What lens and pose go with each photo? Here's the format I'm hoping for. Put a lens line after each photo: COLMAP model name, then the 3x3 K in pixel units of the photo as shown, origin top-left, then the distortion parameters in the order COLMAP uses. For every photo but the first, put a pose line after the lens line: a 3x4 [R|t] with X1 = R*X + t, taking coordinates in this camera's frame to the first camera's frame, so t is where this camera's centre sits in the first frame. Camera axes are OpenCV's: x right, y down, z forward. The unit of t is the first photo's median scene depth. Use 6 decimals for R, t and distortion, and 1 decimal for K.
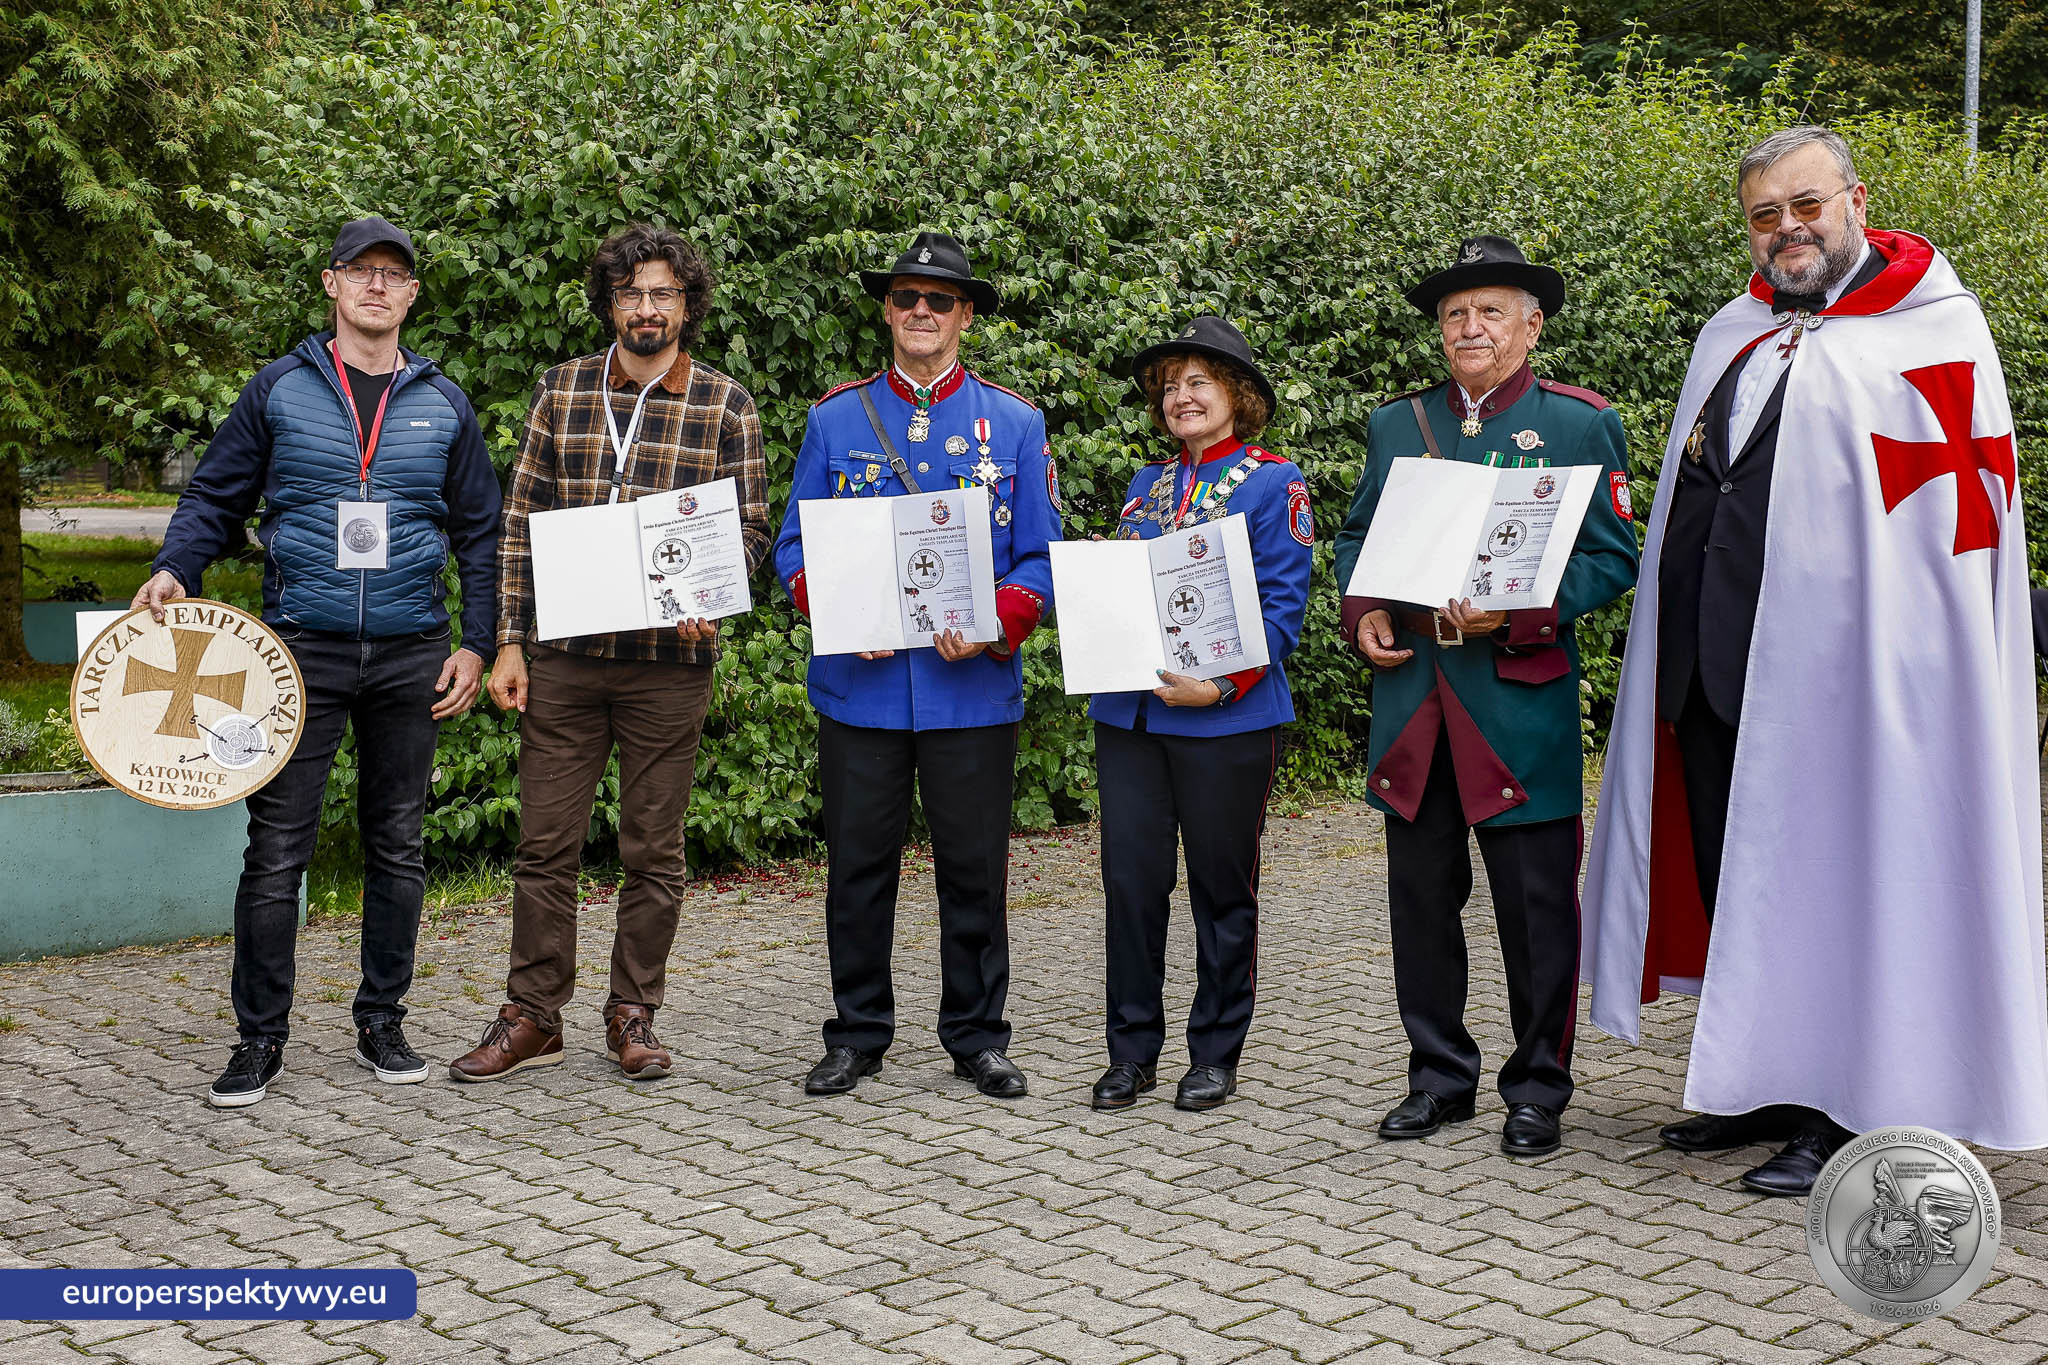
lens RADIAL K [[2556.7, 0, 968.0], [0, 2556.7, 691.1], [0, 0, 1]] dist [0.002529, 0.000000]
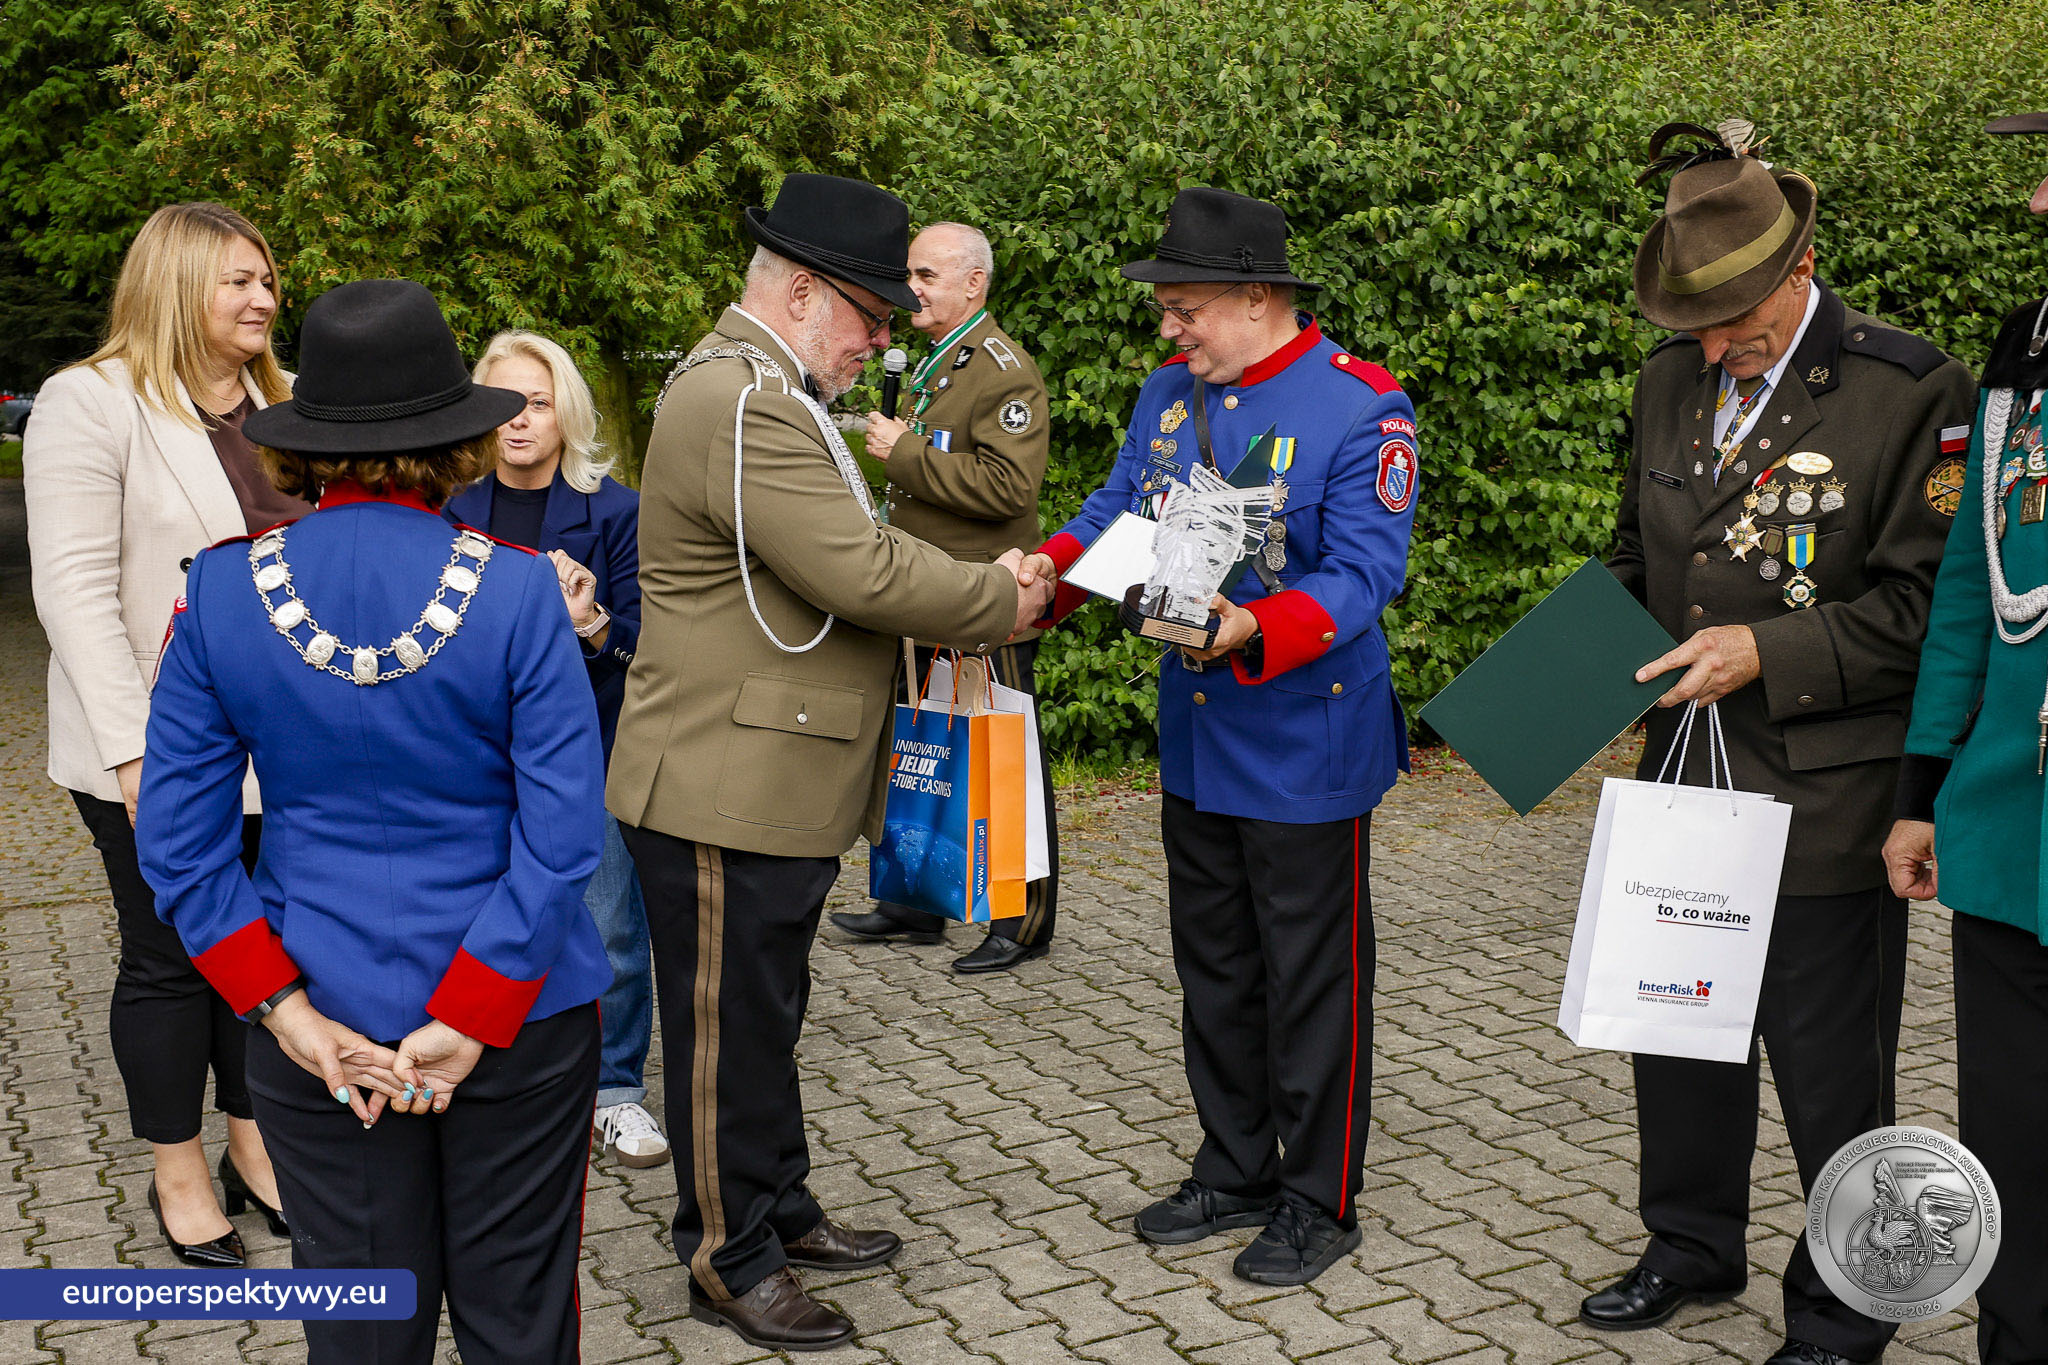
lens RADIAL K [[2136.3, 0, 1005.2], [0, 2136.3, 709.1], [0, 0, 1]] dist [0.007523, 0.000000]
pose [[0.956549, 0.024375, -0.290552, 0.072346], [-0.004298, 0.997570, 0.069536, -0.023824], [0.291541, -0.065266, 0.954329, 0.039537]]
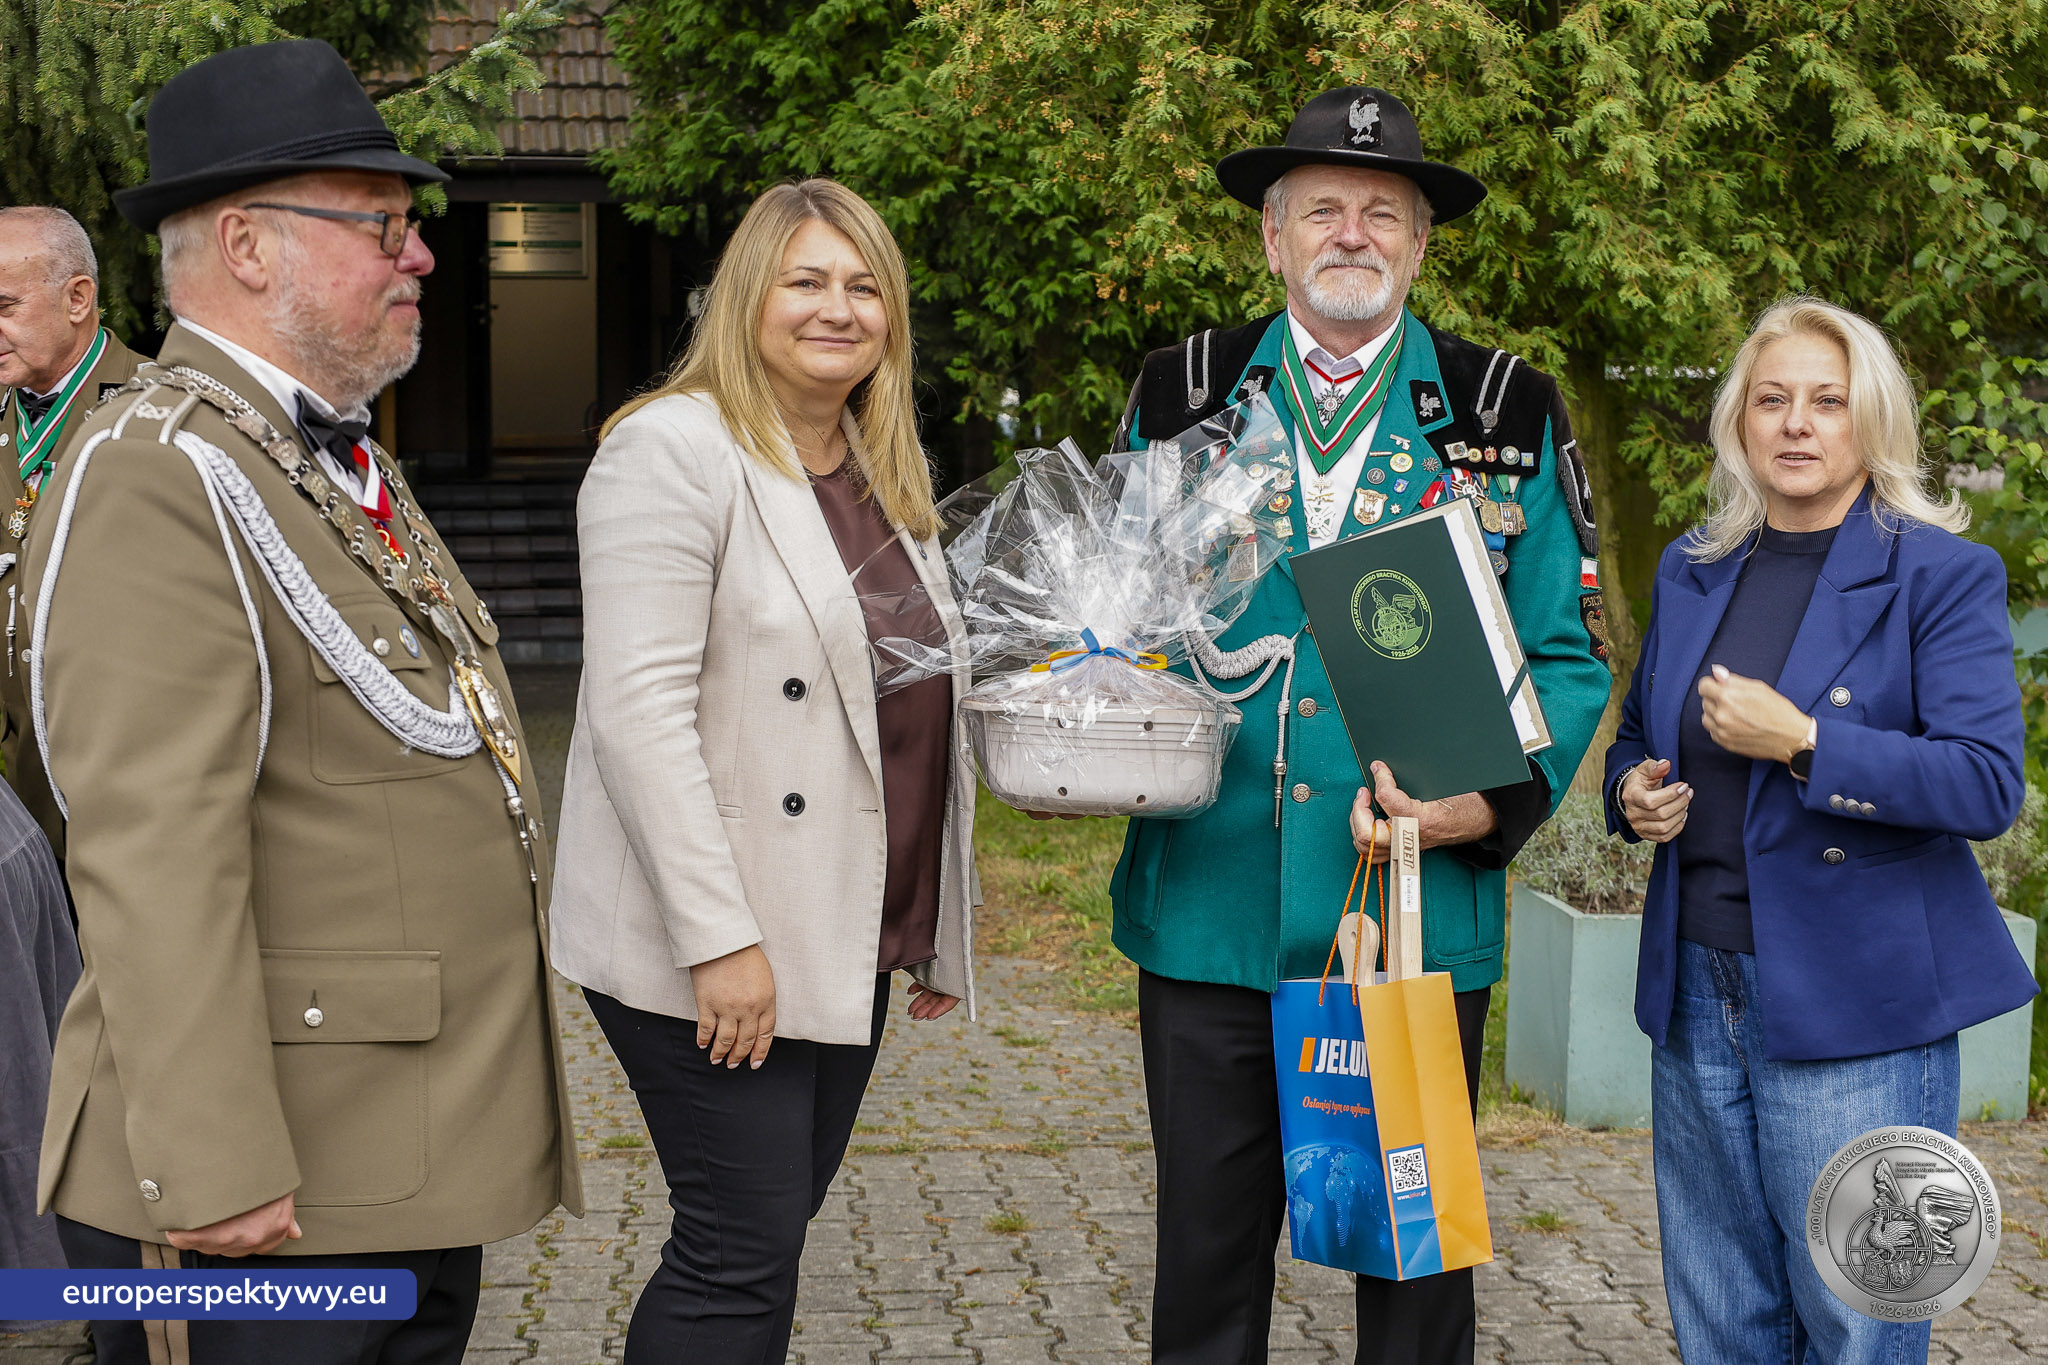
lens RADIAL K [[3225.6, 0, 995.8], [0, 3225.6, 695.6], [0, 0, 1]] dist [-0.010699, 0.000000]
pose [[0.787157, 0.047438, -0.614926, 0.067505], [-0.047762, 0.998732, 0.015906, -0.028751], [0.614901, 0.016849, 0.788425, 0.076460]]
